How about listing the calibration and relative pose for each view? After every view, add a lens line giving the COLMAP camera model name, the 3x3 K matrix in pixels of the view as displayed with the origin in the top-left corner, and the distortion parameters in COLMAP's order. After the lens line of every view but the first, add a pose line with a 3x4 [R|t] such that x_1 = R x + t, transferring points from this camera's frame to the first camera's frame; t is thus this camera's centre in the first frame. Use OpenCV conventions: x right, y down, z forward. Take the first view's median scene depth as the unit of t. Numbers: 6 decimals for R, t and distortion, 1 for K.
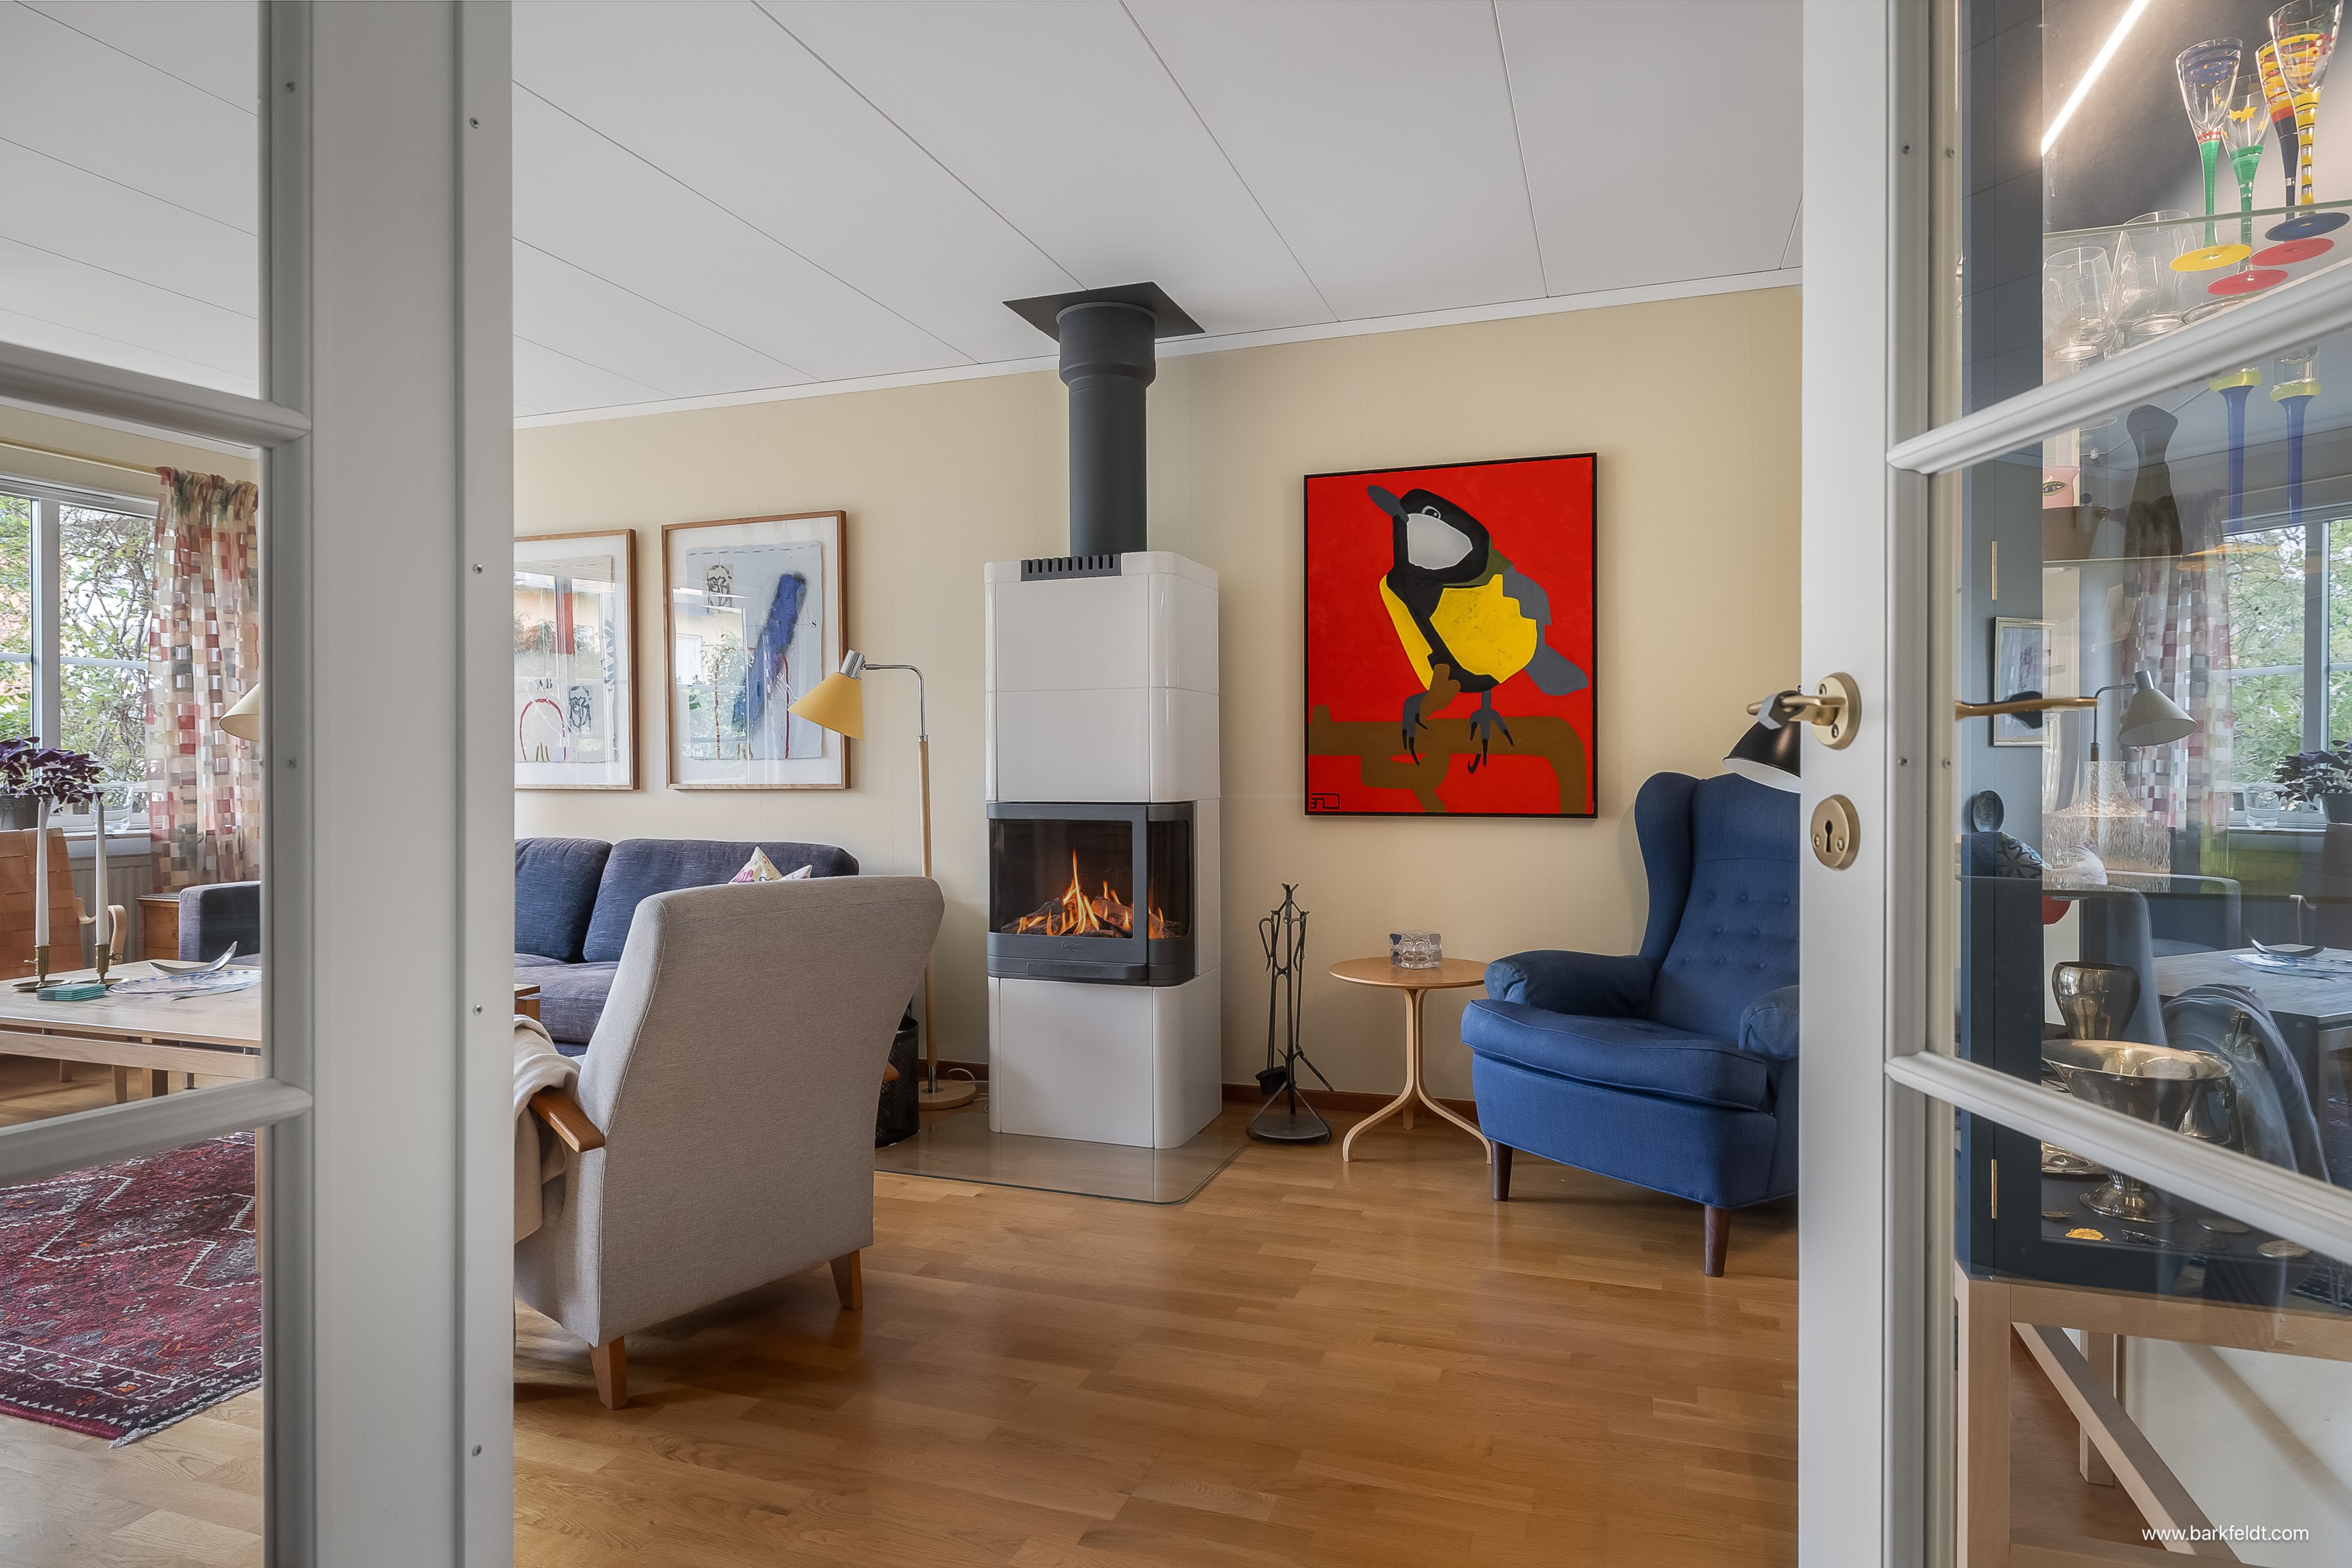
lens RADIAL K [[1285.4, 0, 1195.5], [0, 1285.4, 770.1], [0, 0, 1]] dist [0.003267, 0.000288]
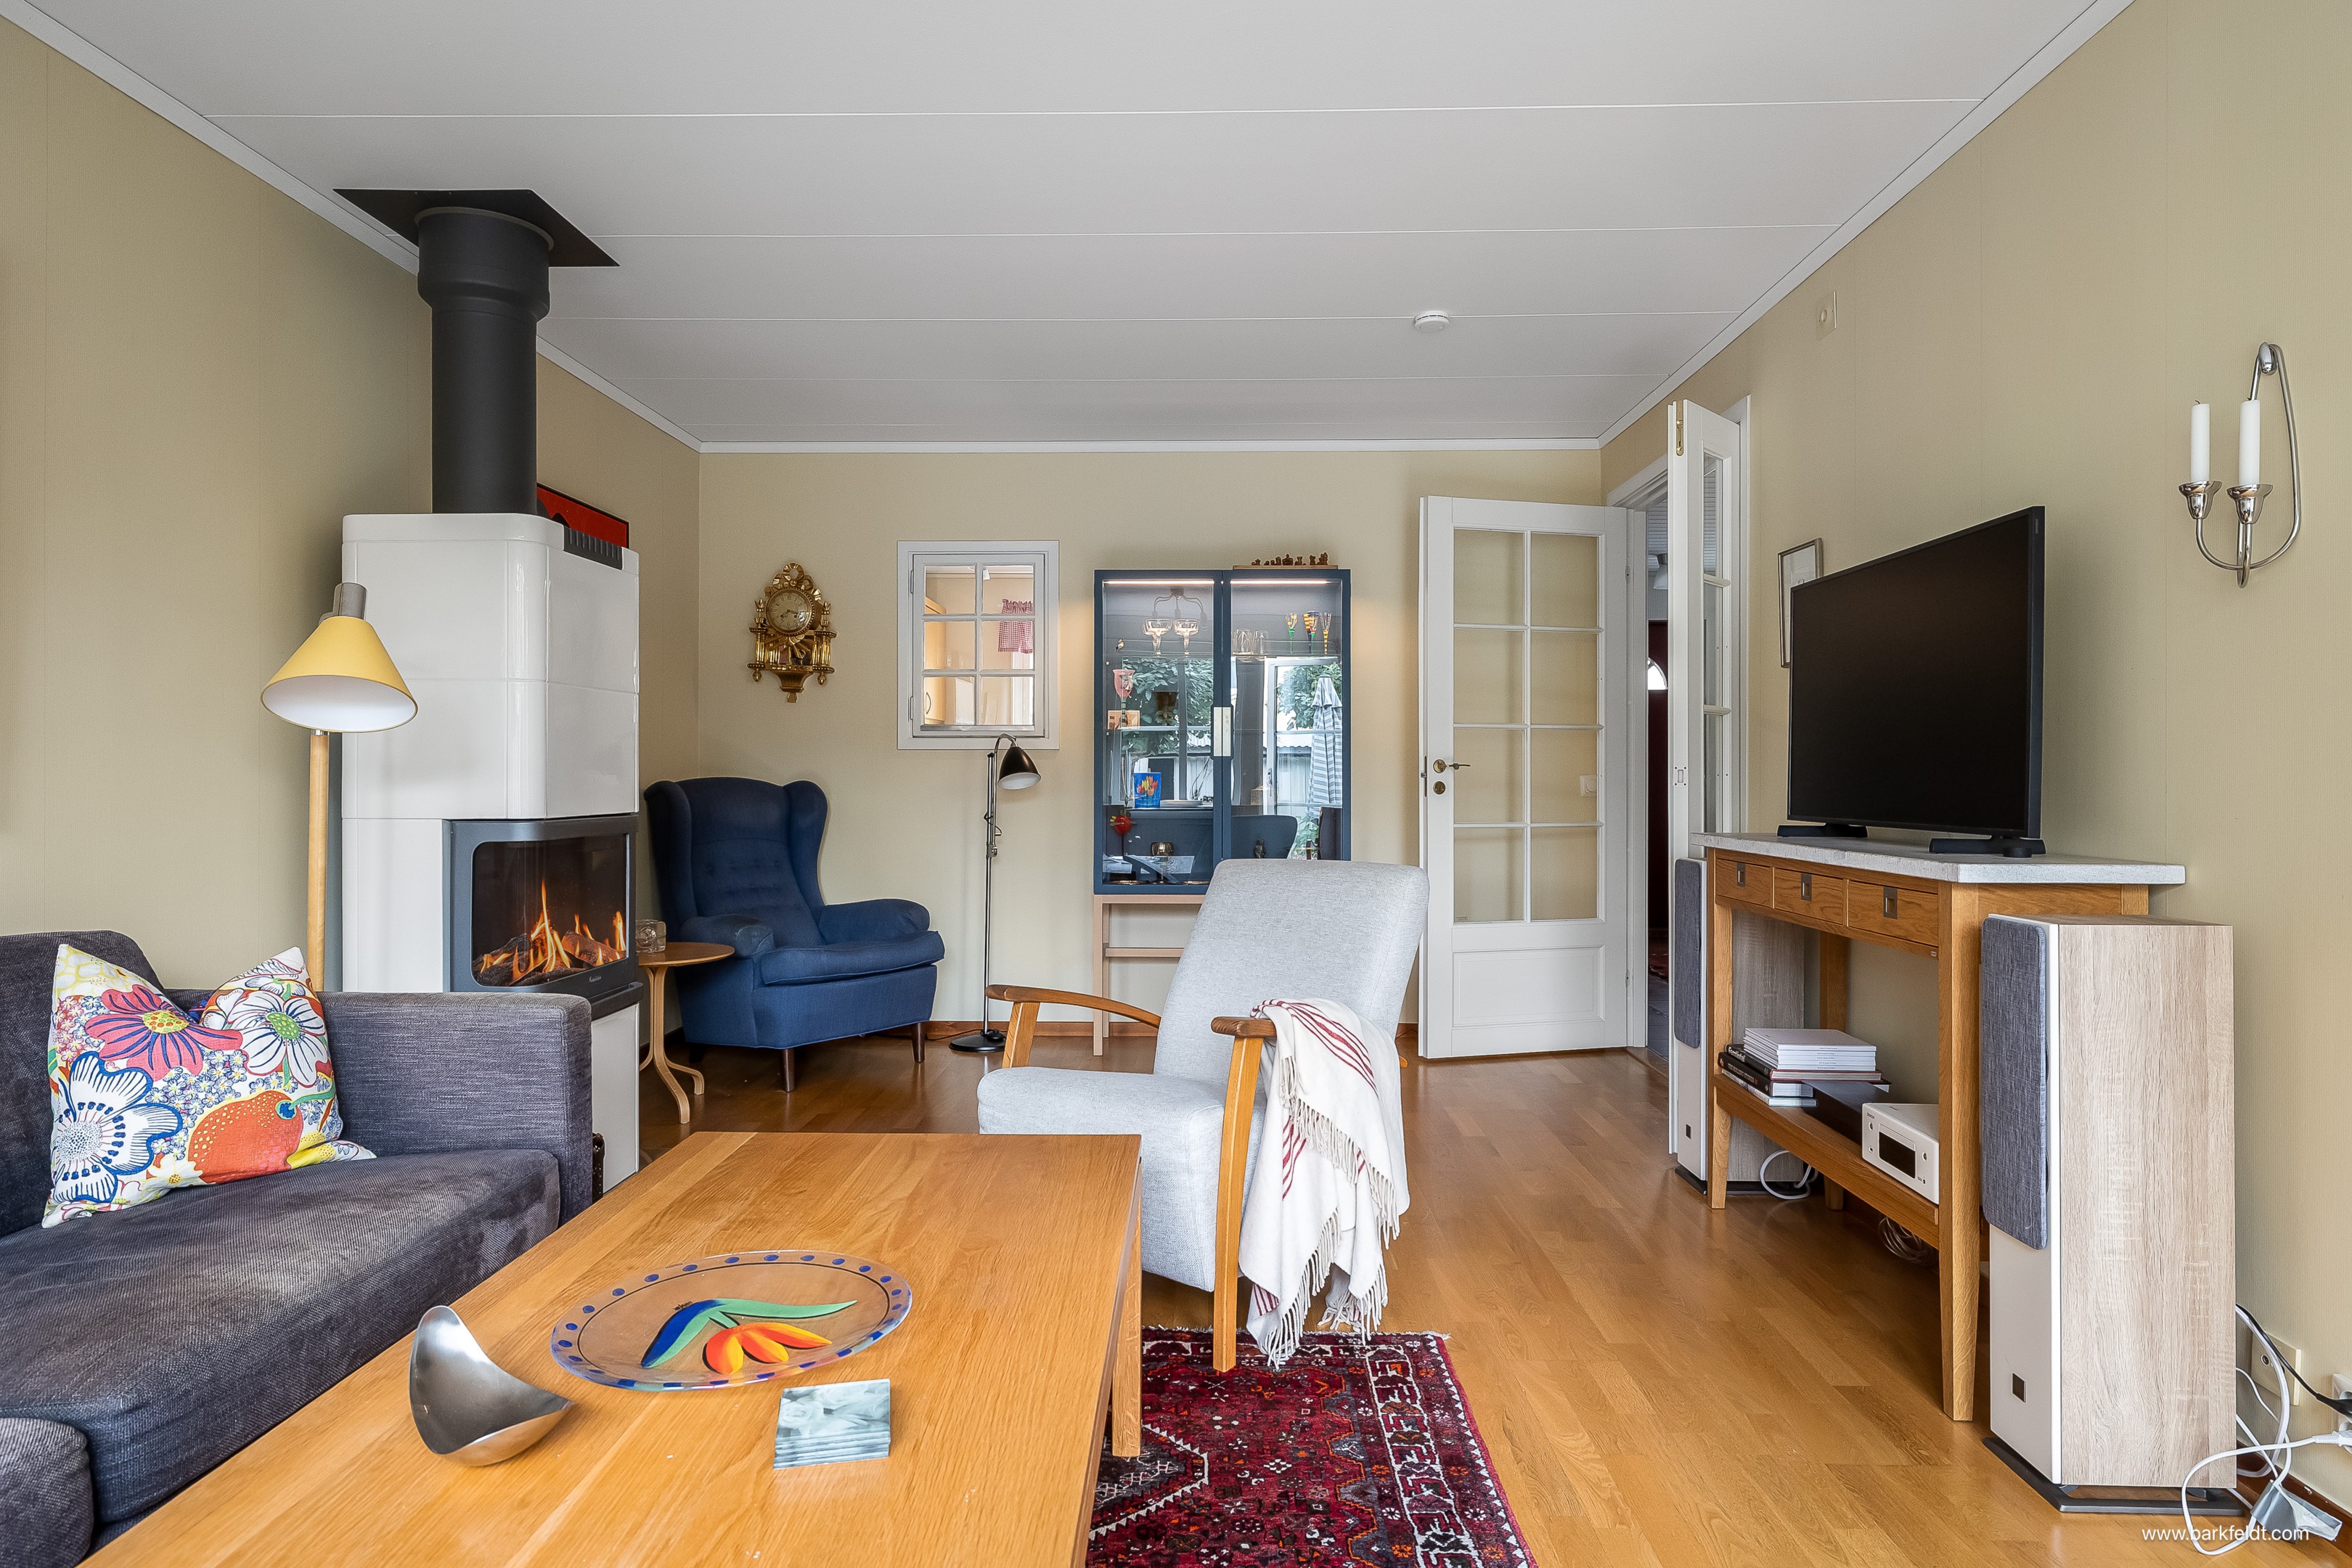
lens RADIAL K [[1334.0, 0, 1186.1], [0, 1334.0, 787.3], [0, 0, 1]] dist [-0.005691, -0.001618]
pose [[-0.300456, -0.001555, 0.953795, -0.960535], [0.004894, 0.999983, 0.003172, 0.003463], [-0.953783, 0.005621, -0.300443, 0.789496]]
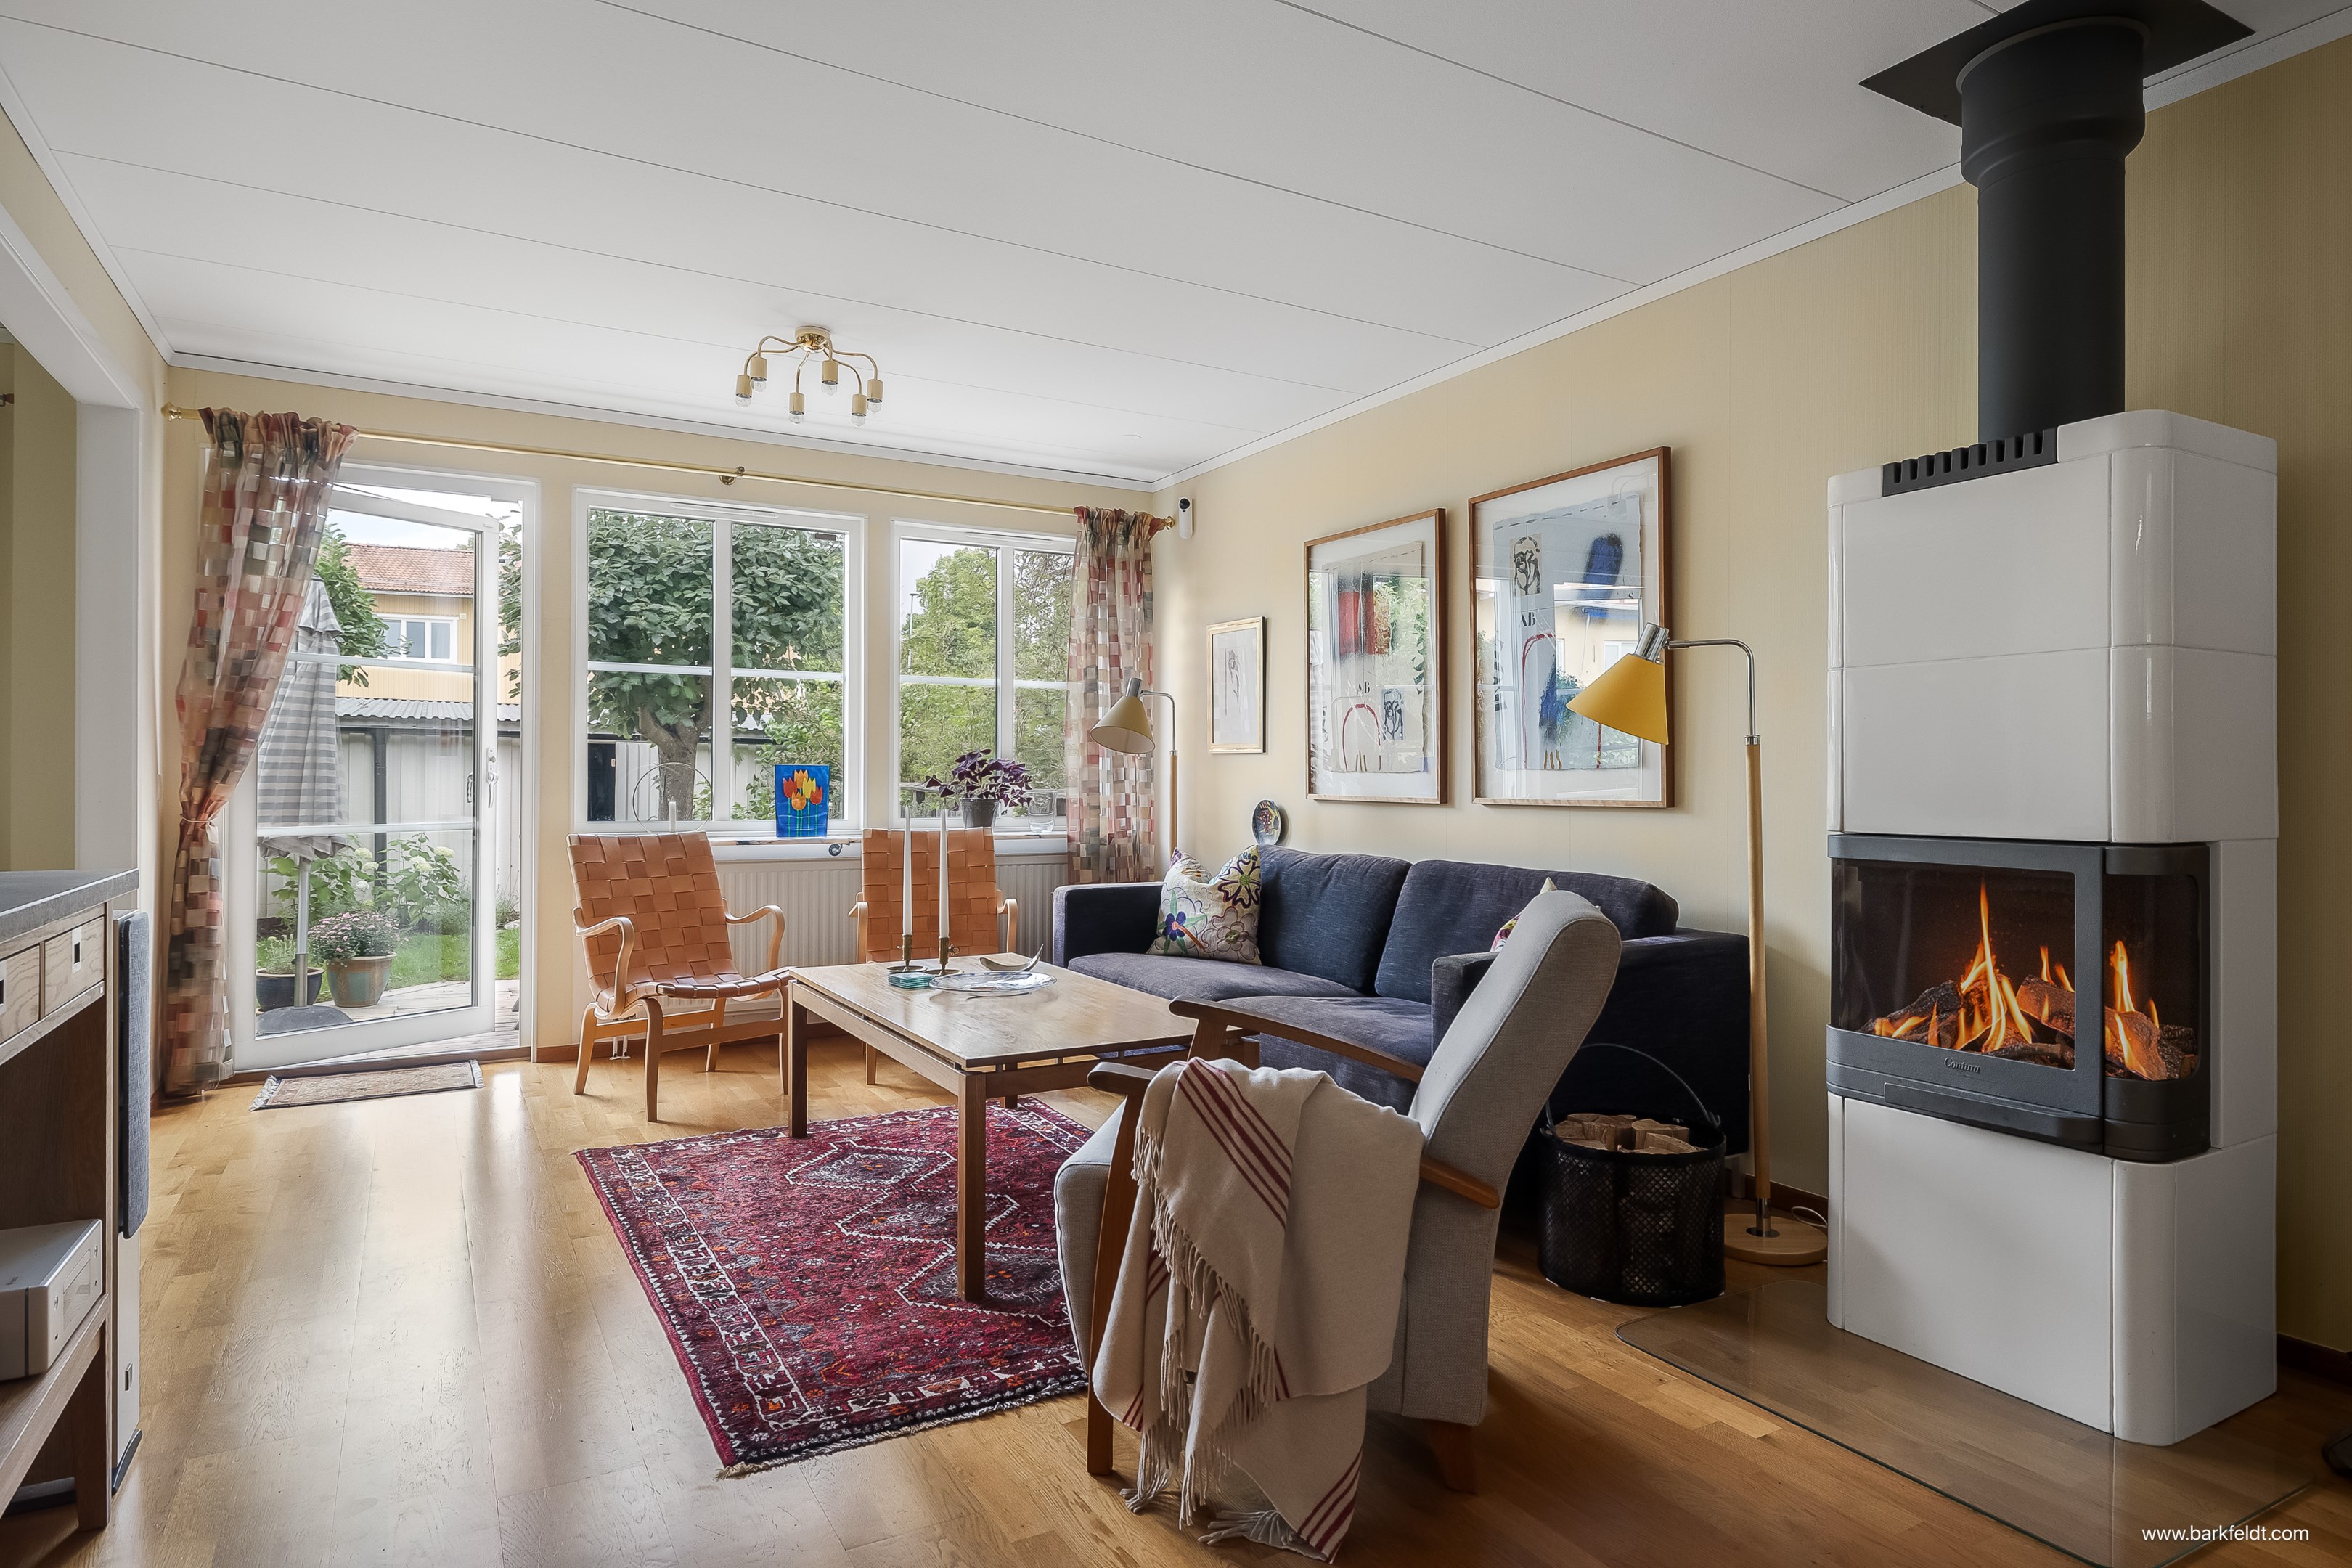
lens RADIAL K [[1334.0, 0, 1196.9], [0, 1334.0, 774.7], [0, 0, 1]] dist [-0.005691, -0.001618]
pose [[0.756011, 0.004129, -0.654546, 0.040582], [-0.008344, 0.999960, -0.003329, -0.000183], [0.654506, 0.007978, 0.756015, 0.234480]]
